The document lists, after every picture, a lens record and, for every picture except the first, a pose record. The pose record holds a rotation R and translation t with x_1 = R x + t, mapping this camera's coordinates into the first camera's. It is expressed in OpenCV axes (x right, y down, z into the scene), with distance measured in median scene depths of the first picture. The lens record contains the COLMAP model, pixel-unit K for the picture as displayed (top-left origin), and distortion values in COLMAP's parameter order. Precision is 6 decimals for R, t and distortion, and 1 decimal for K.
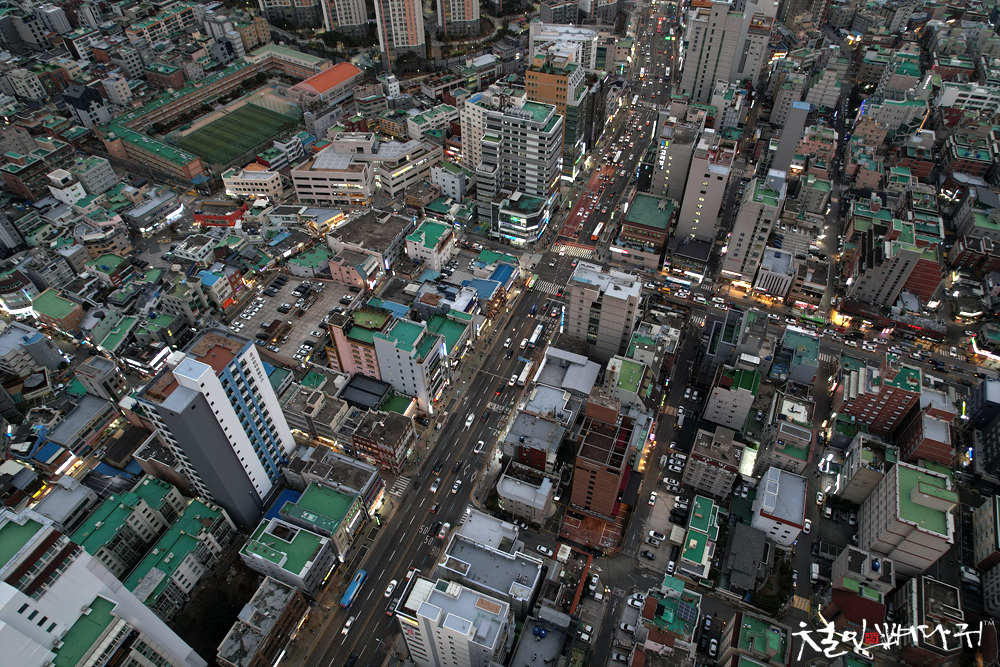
lens RADIAL K [[639.6, 0, 502.7], [0, 639.6, 337.9], [0, 0, 1]] dist [-0.078295, 0.072684]
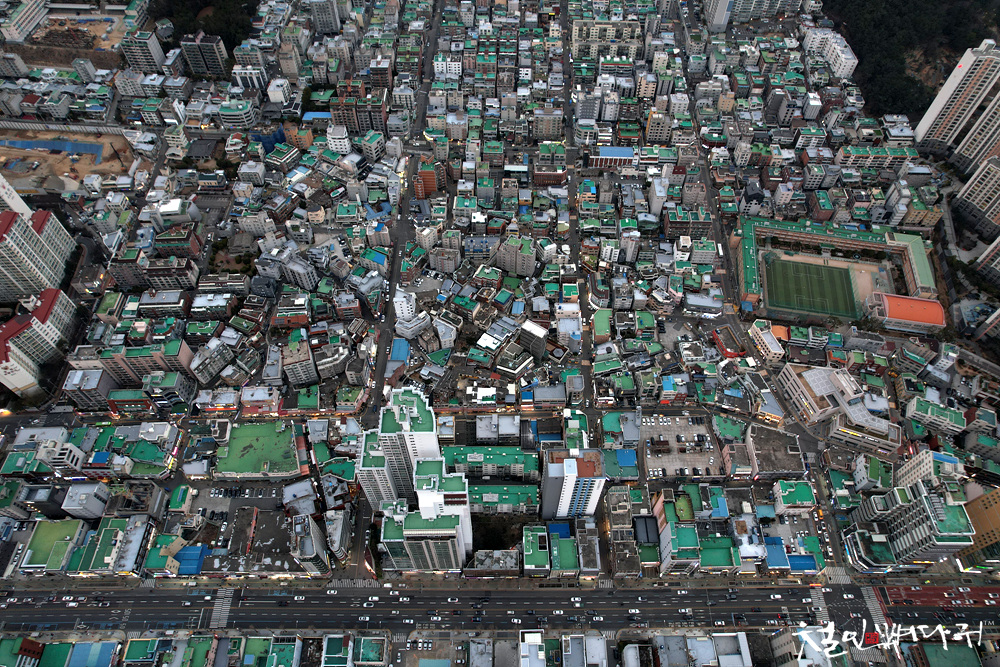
lens RADIAL K [[639.6, 0, 503.3], [0, 639.6, 337.6], [0, 0, 1]] dist [-0.078295, 0.072684]
pose [[0.389737, 0.757142, -0.524252, 0.072540], [-0.667803, 0.624349, 0.405250, -0.436567], [0.634148, 0.192156, 0.748954, -0.334554]]
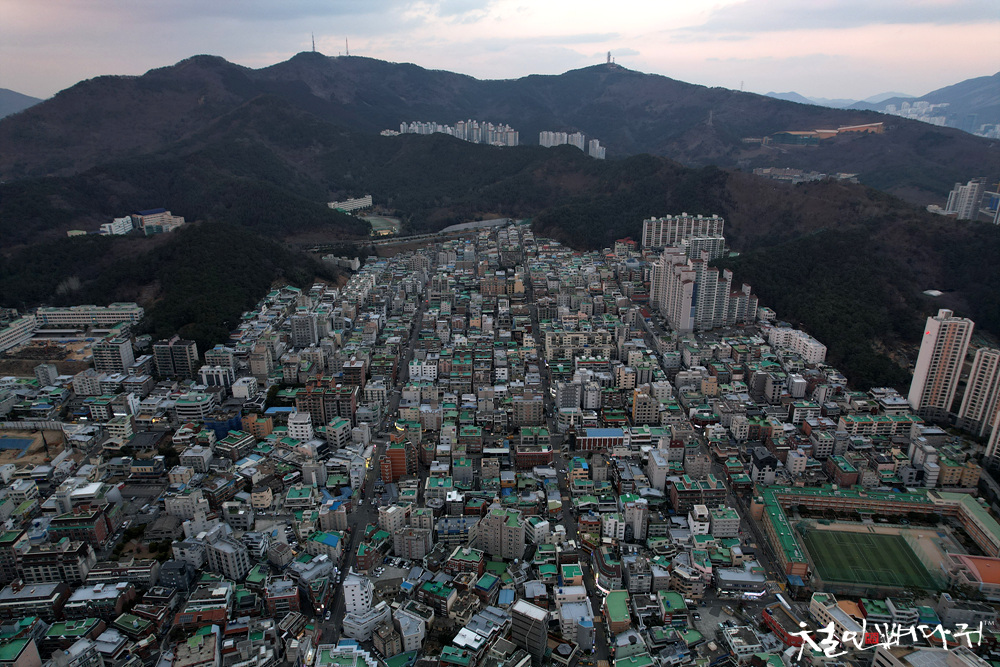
lens RADIAL K [[639.6, 0, 502.8], [0, 639.6, 337.0], [0, 0, 1]] dist [-0.078295, 0.072684]
pose [[0.434832, 0.321001, -0.841356, 0.058257], [-0.650058, 0.758455, -0.046593, -0.206964], [0.623174, 0.567190, 0.538470, -0.103180]]
